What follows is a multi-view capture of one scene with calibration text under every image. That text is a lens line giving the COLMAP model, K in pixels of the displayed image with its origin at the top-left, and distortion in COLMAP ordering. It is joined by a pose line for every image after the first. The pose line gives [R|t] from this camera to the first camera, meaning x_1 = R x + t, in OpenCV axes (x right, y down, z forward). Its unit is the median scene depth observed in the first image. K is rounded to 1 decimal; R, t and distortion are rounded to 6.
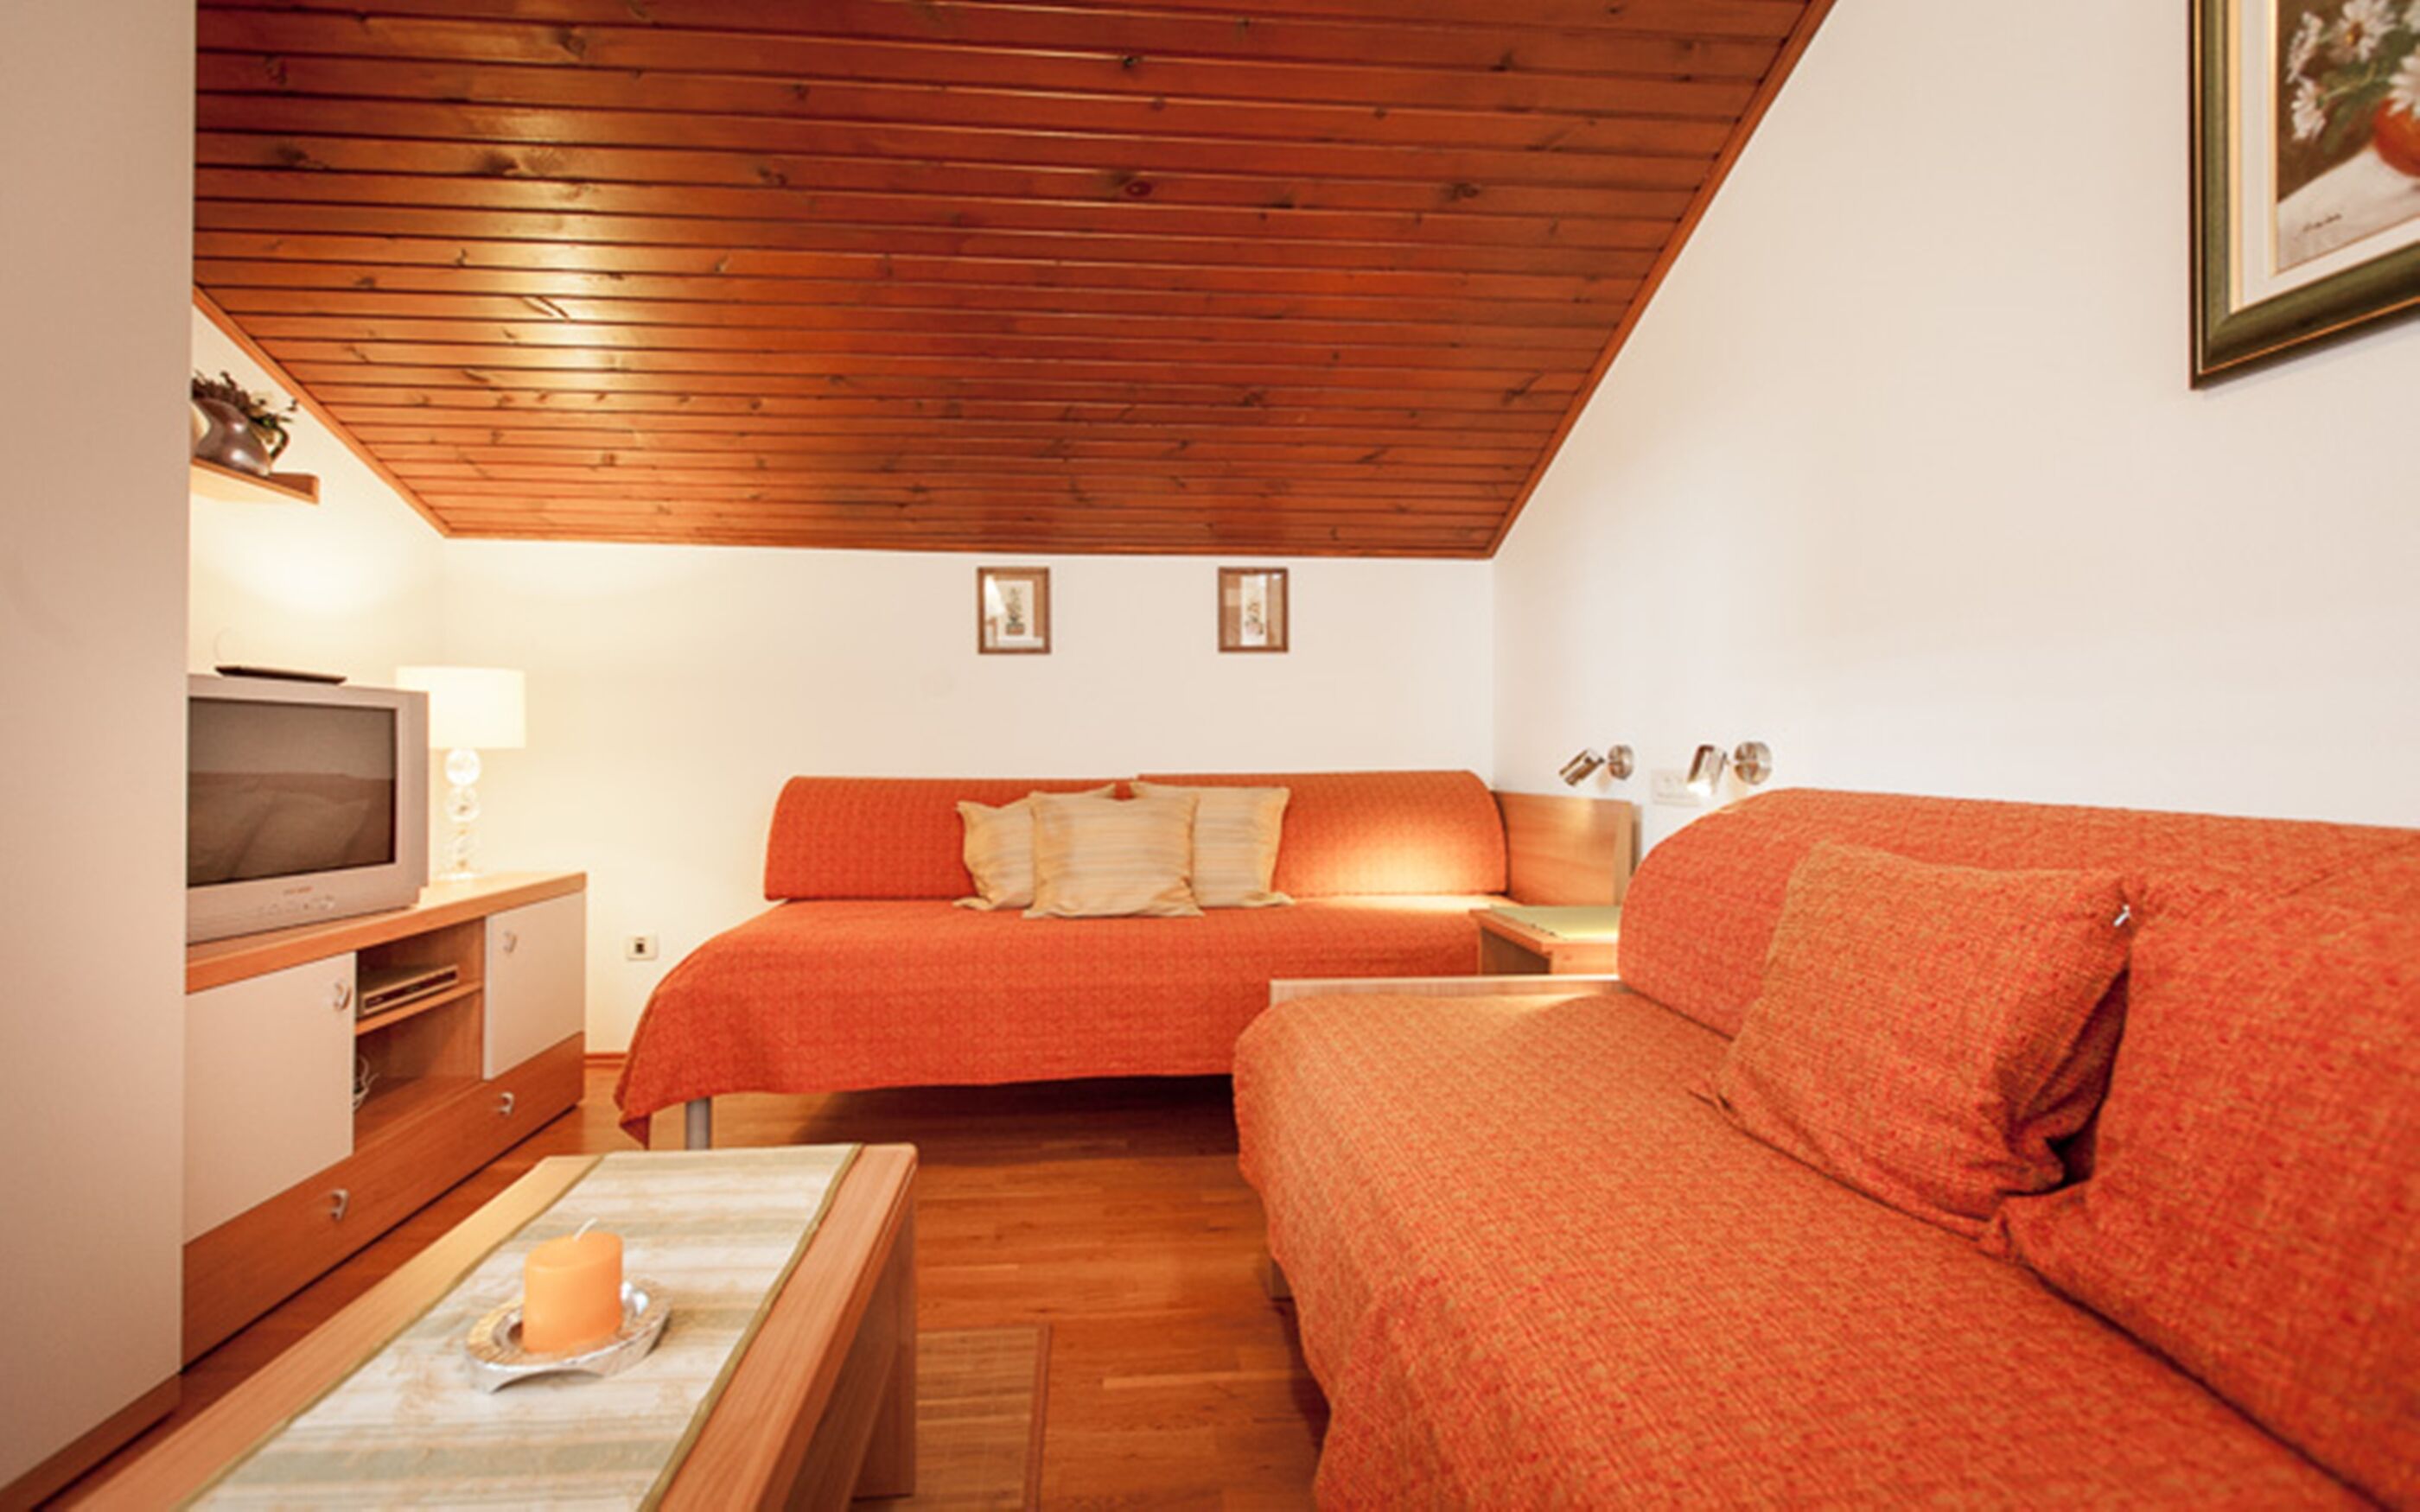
lens RADIAL K [[1075.8, 0, 1199.3], [0, 1075.8, 751.4], [0, 0, 1]] dist [0.006589, -0.002422]
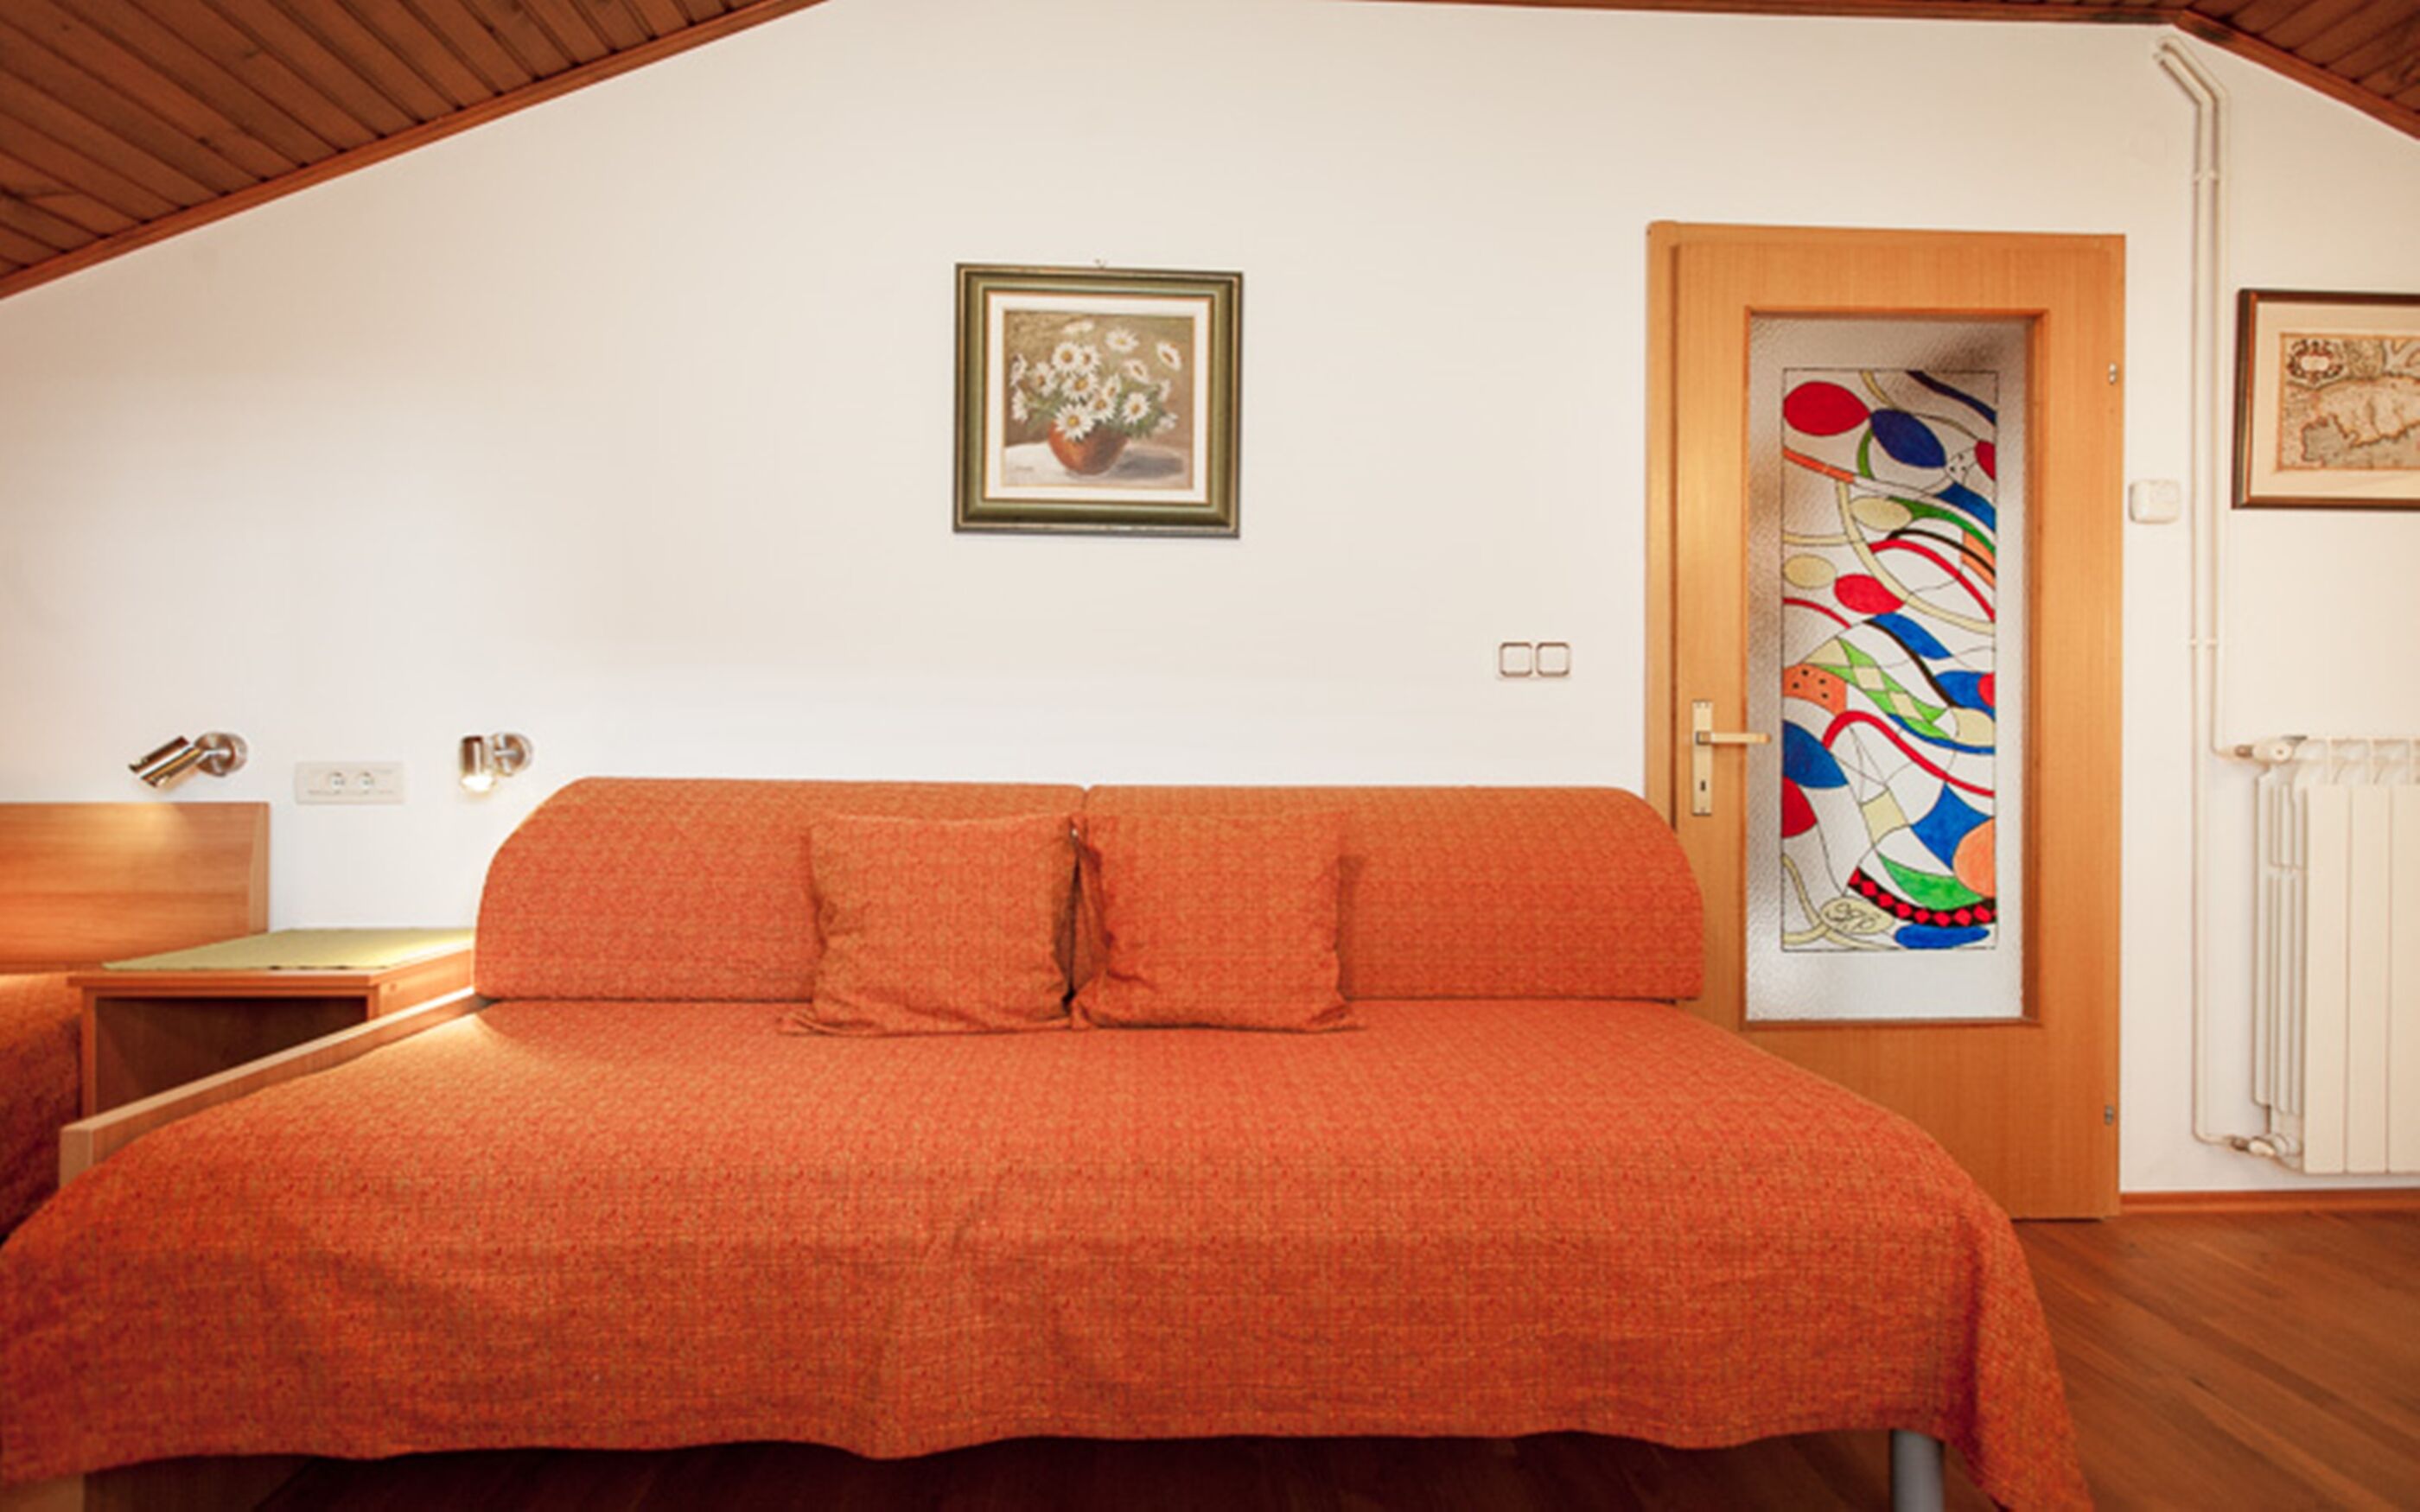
lens RADIAL K [[1075.8, 0, 1198.4], [0, 1075.8, 751.2], [0, 0, 1]] dist [0.006589, -0.002422]
pose [[0.040294, -0.005454, 0.999173, -0.397988], [-0.007358, 0.999956, 0.005755, -0.001794], [-0.999161, -0.007583, 0.040252, 0.286465]]
